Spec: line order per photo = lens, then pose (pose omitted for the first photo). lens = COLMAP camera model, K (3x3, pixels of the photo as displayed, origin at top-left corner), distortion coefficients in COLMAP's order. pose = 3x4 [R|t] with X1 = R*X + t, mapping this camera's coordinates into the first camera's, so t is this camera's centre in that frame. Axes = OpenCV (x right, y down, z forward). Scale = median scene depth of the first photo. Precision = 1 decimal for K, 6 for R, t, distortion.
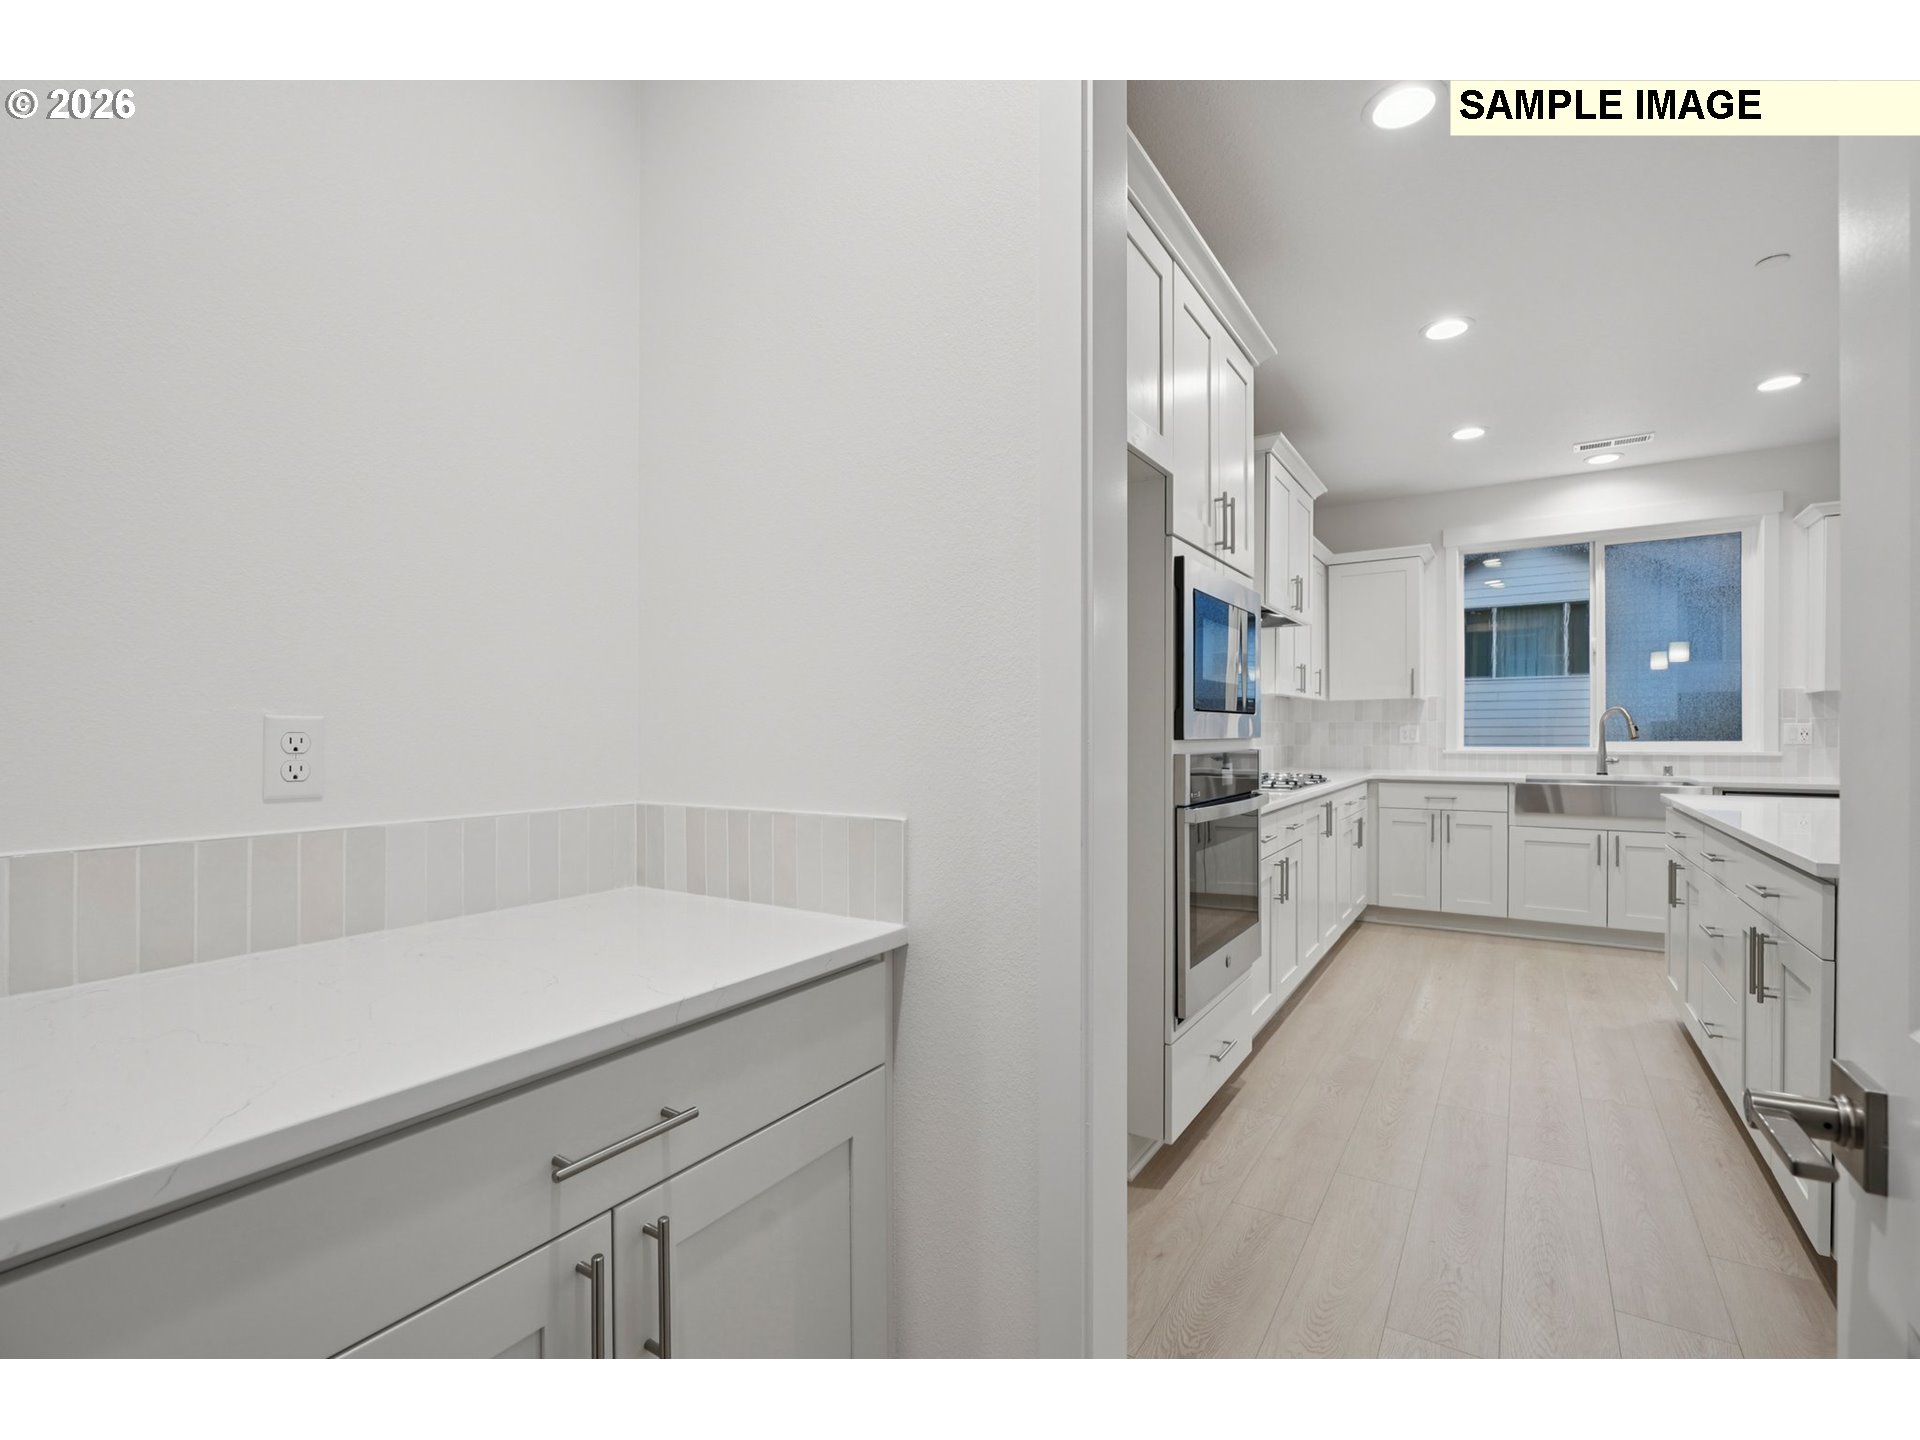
lens RADIAL K [[866.8, 0, 962.1], [0, 866.8, 757.9], [0, 0, 1]] dist [-0.004651, 0.000050]
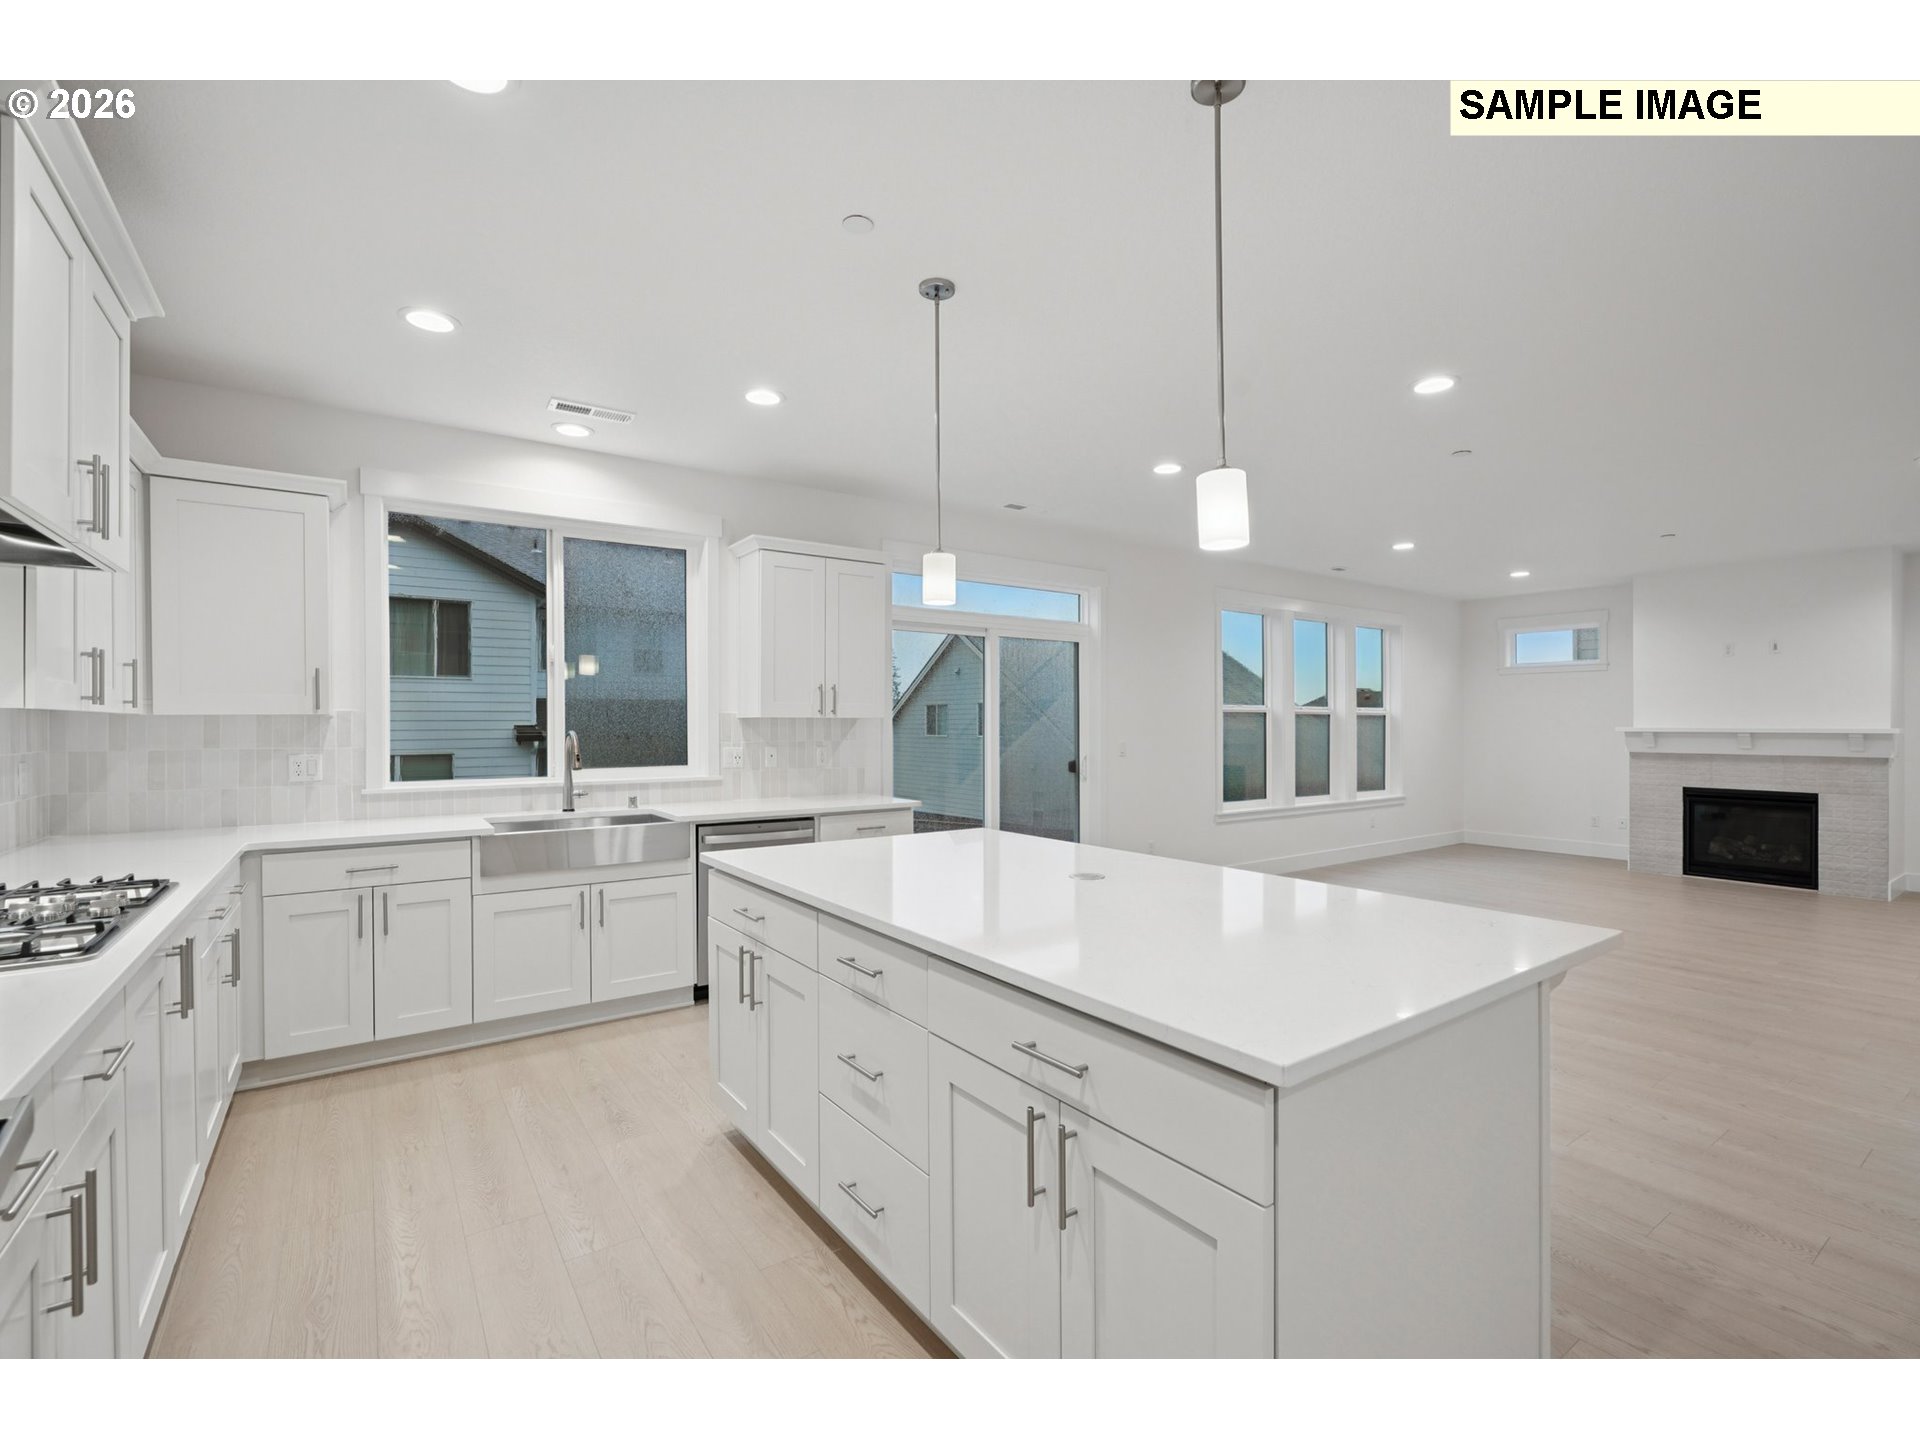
lens RADIAL K [[859.3, 0, 959.1], [0, 859.3, 724.2], [0, 0, 1]] dist [-0.003059, 0.000095]
pose [[0.373303, 0.002786, 0.927705, 0.115885], [0.026752, 0.999547, -0.013766, -0.043086], [-0.927324, 0.029957, 0.373060, 0.344514]]
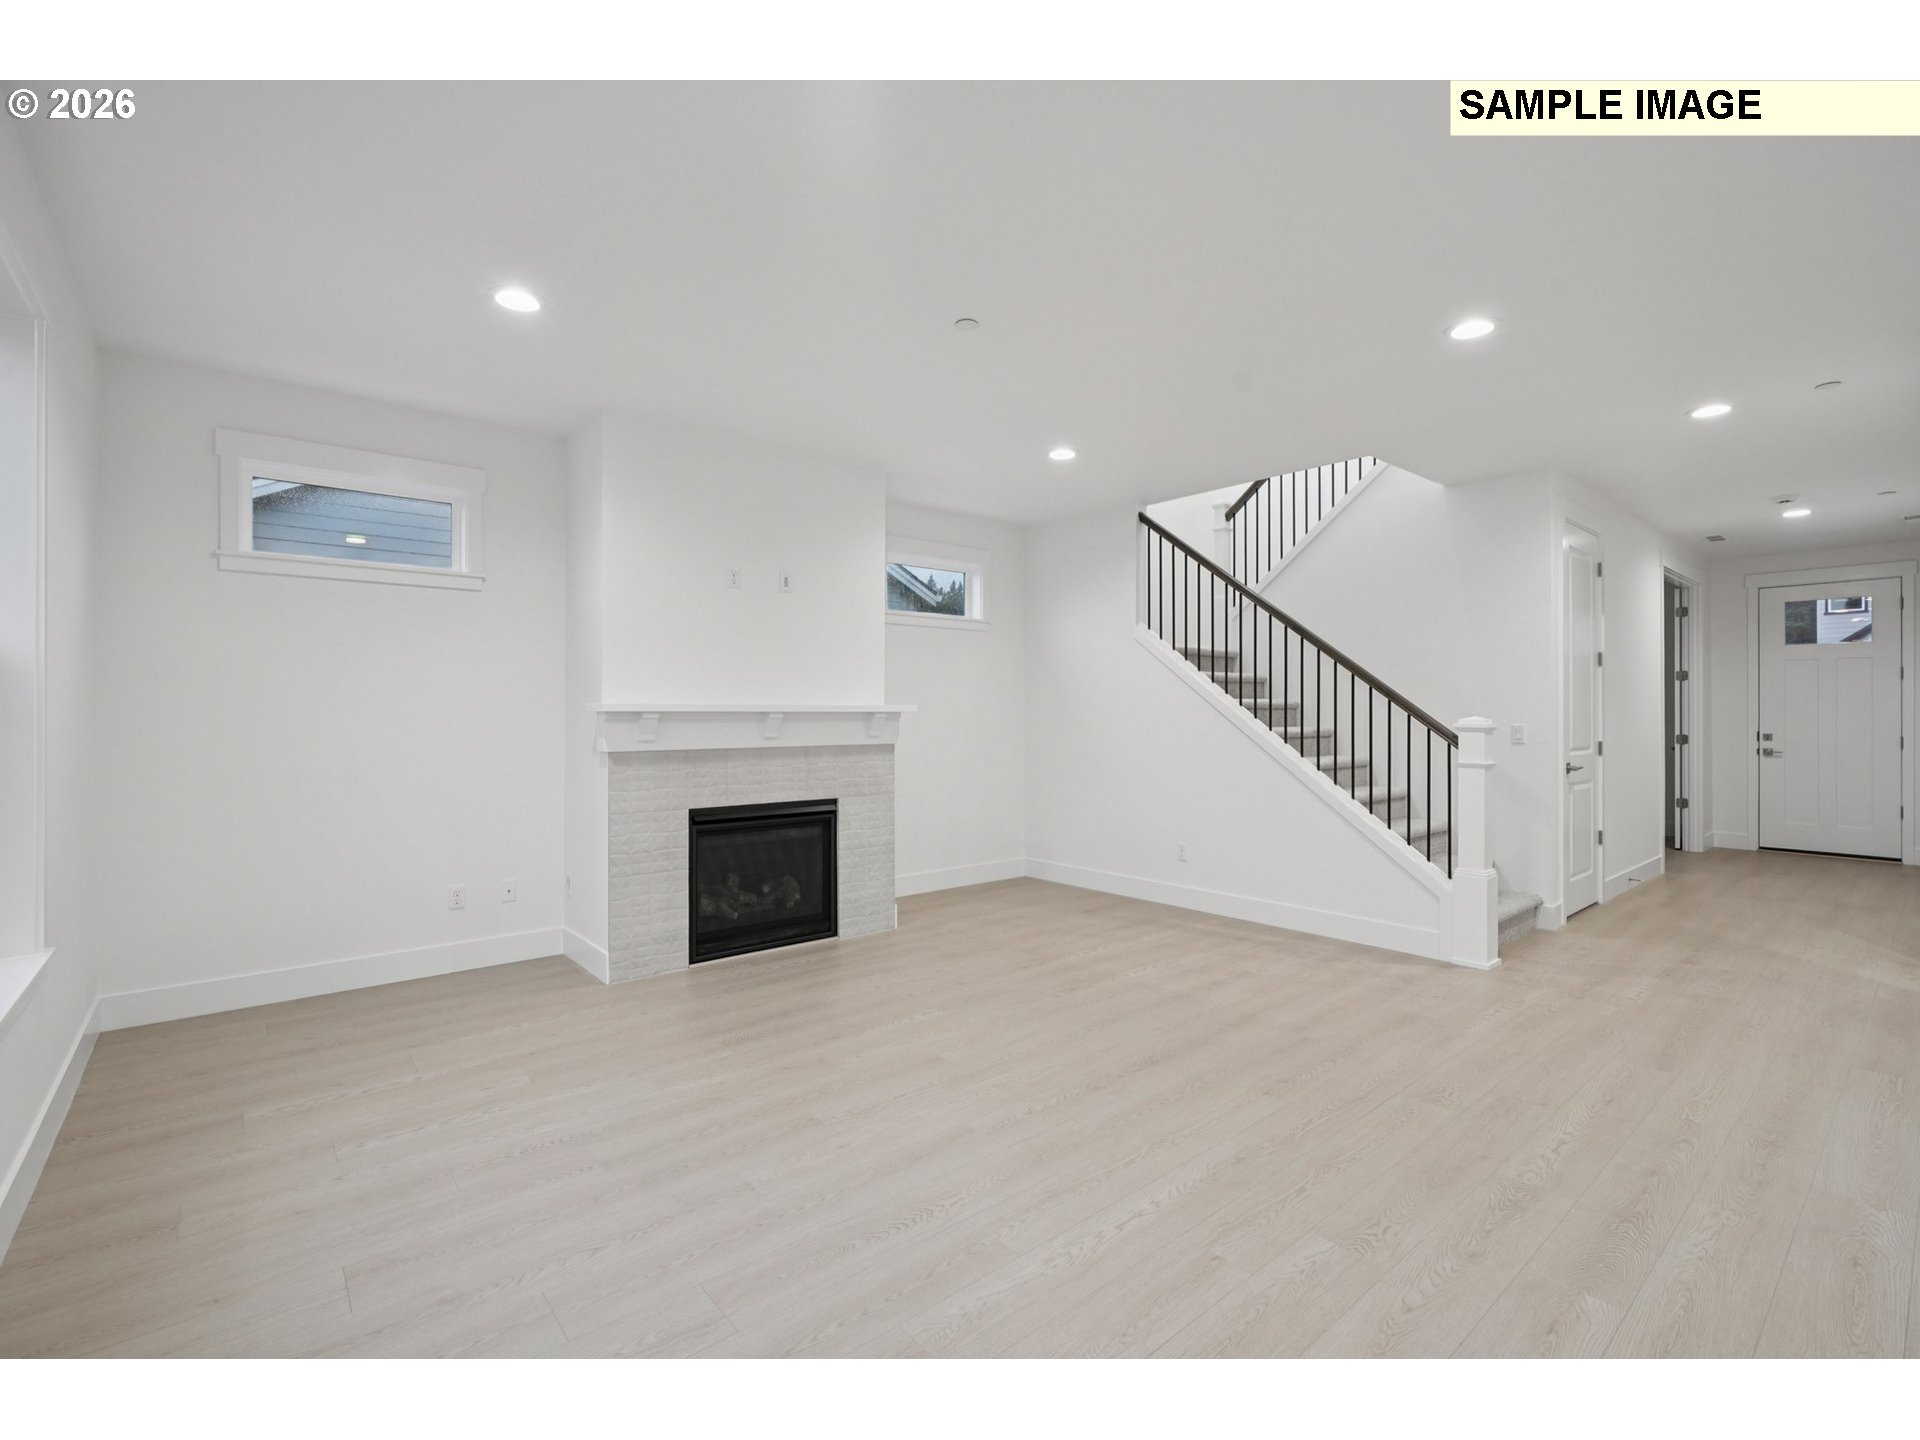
lens RADIAL K [[873.8, 0, 960.0], [0, 873.8, 720.0], [0, 0, 1]] dist [-0.001071, 0.000010]
pose [[-0.956477, 0.000446, 0.291809, 1.406245], [0.012560, 0.999135, 0.039641, -0.038838], [-0.291539, 0.041581, -0.955655, 0.467680]]
